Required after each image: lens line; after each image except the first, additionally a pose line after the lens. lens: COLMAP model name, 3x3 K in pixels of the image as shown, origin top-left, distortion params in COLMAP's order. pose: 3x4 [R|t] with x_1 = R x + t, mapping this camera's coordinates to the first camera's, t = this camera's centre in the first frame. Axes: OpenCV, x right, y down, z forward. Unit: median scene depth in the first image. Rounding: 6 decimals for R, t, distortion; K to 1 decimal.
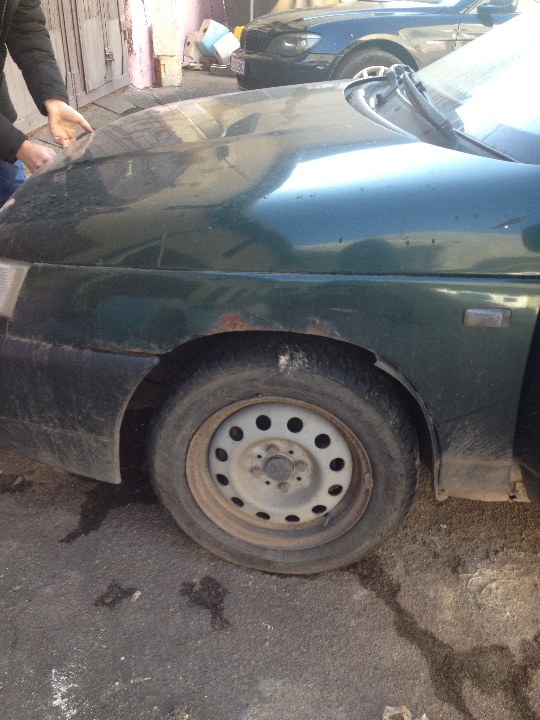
lens RADIAL K [[667.3, 0, 273.1], [0, 667.3, 360.9], [0, 0, 1]] dist [0.147920, -0.301820]
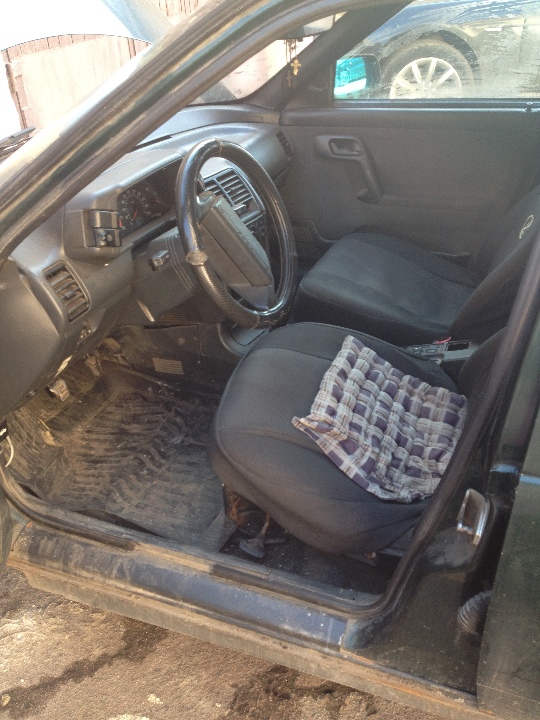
lens RADIAL K [[667.2, 0, 270.0], [0, 667.2, 360.0], [0, 0, 1]] dist [0.154621, -0.318005]
pose [[0.947858, 0.104552, -0.301056, 0.999763], [-0.093094, 0.994288, 0.052198, -0.186422], [0.304794, -0.021449, 0.952177, 0.142036]]
